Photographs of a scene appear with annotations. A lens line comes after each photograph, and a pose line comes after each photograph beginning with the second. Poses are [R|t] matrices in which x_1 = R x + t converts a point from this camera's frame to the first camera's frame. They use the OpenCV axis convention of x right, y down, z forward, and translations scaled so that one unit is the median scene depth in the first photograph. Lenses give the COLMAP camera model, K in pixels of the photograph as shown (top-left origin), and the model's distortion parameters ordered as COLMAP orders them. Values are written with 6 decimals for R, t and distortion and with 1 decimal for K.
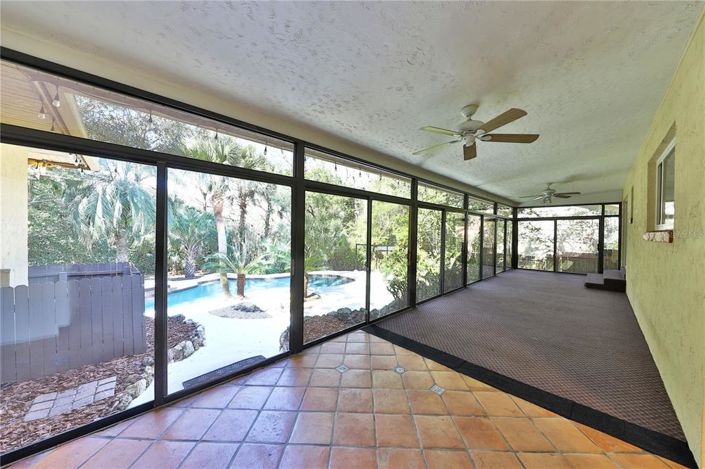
lens RADIAL K [[239.5, 0, 356.9], [0, 239.5, 232.8], [0, 0, 1]] dist [0.000433, -0.002376]
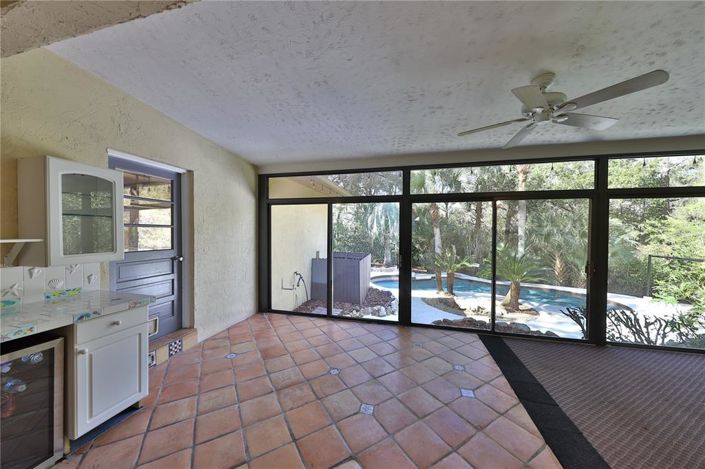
lens RADIAL K [[239.5, 0, 352.0], [0, 239.5, 233.8], [0, 0, 1]] dist [0.000433, -0.002376]
pose [[0.524116, -0.003298, -0.851641, 0.574978], [-0.006744, 0.999945, -0.008023, 0.002439], [0.851620, 0.009948, 0.524065, 0.037180]]
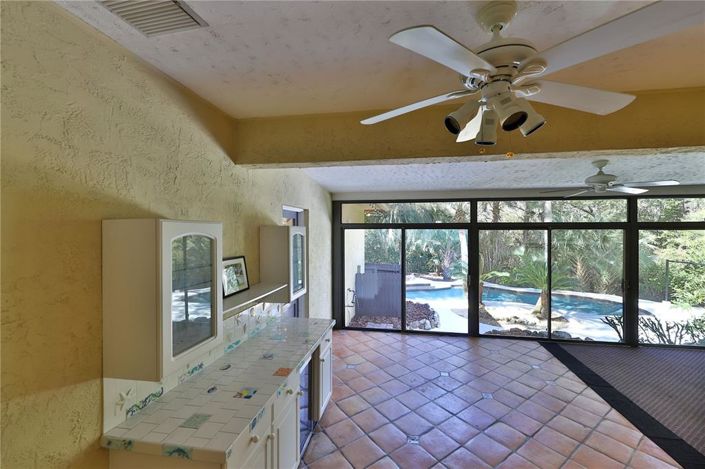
lens RADIAL K [[286.4, 0, 358.6], [0, 286.4, 228.8], [0, 0, 1]] dist [-0.001515, -0.001684]
pose [[0.585575, -0.016747, -0.810445, 0.635683], [0.003198, 0.999827, -0.018350, -0.123021], [0.810612, 0.008153, 0.585527, -0.525334]]
